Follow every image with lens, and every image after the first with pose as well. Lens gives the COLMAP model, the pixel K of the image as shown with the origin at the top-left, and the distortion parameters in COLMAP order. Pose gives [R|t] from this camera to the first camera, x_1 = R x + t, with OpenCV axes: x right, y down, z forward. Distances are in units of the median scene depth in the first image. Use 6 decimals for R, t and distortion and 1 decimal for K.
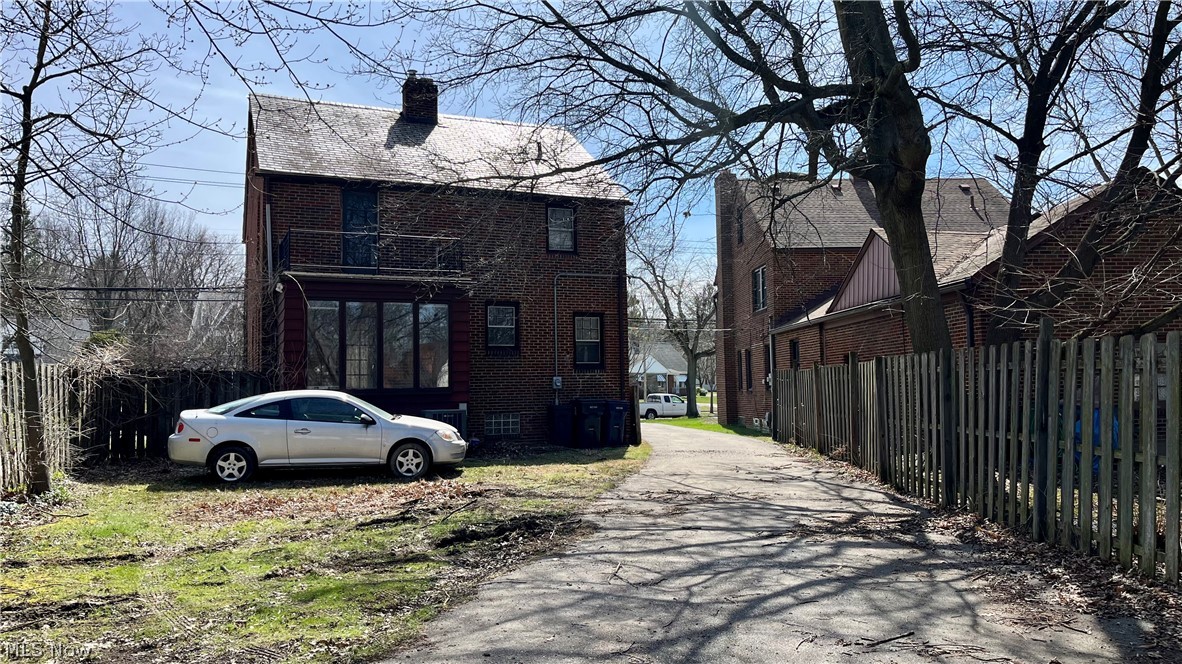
lens RADIAL K [[905.1, 0, 591.4], [0, 905.1, 331.7], [0, 0, 1]] dist [0.046010, -0.027639]
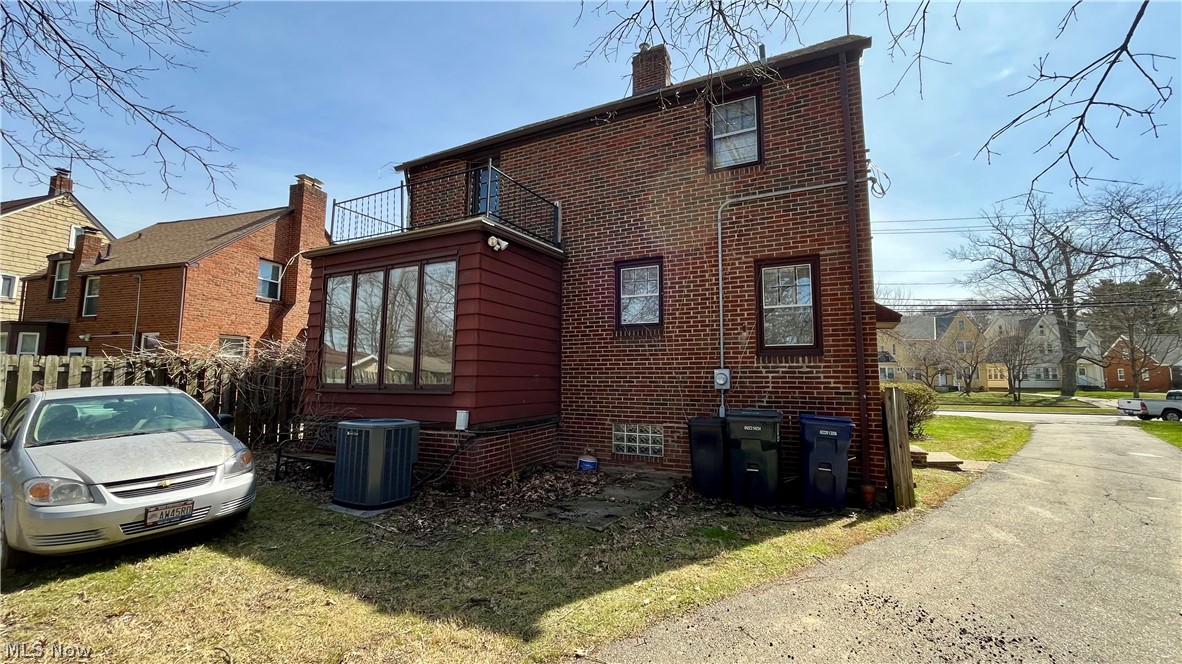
lens RADIAL K [[478.4, 0, 588.5], [0, 478.4, 330.6], [0, 0, 1]] dist [-0.002178, -0.000287]
pose [[0.710509, -0.061736, -0.700975, 0.117747], [0.026360, 0.997780, -0.061158, 0.040652], [0.703195, 0.024976, 0.710559, 0.706844]]
